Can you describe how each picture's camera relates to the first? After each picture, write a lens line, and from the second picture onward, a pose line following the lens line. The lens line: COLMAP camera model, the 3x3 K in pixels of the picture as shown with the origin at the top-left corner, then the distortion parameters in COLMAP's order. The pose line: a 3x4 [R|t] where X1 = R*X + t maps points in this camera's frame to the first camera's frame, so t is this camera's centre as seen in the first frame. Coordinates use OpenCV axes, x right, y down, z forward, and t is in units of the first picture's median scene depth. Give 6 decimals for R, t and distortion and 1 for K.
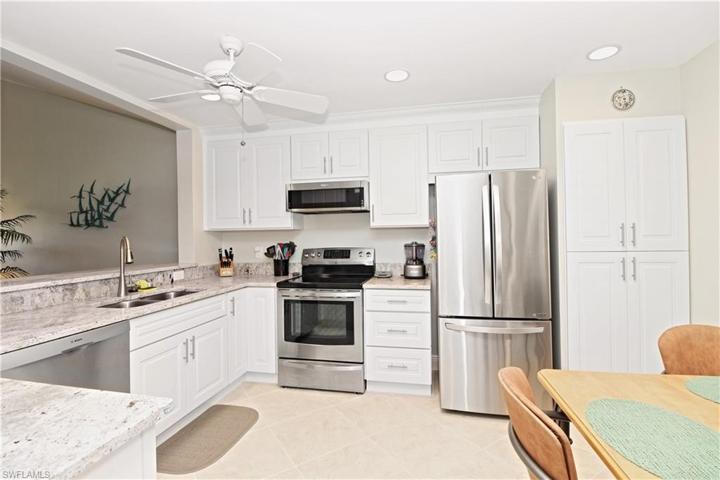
lens RADIAL K [[342.6, 0, 360.1], [0, 342.6, 232.4], [0, 0, 1]] dist [-0.001294, -0.001450]
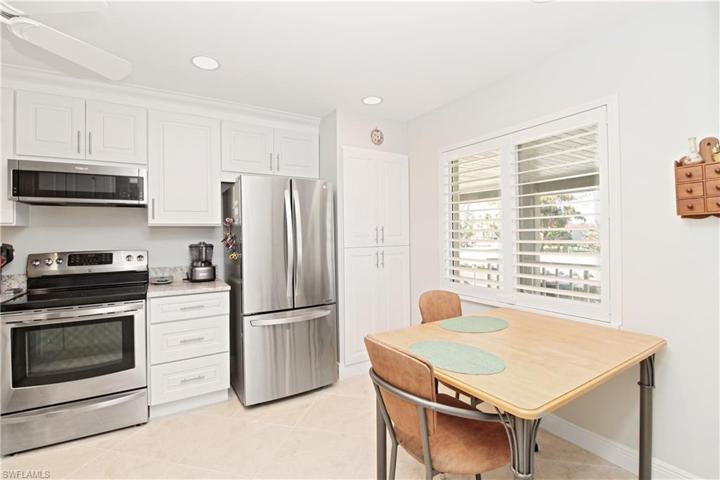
lens RADIAL K [[342.6, 0, 360.1], [0, 342.6, 232.4], [0, 0, 1]] dist [-0.001294, -0.001450]
pose [[0.729606, 0.008006, 0.683821, -0.181070], [-0.005734, 0.999968, -0.005589, 0.004553], [-0.683844, 0.000157, 0.729629, 0.029144]]
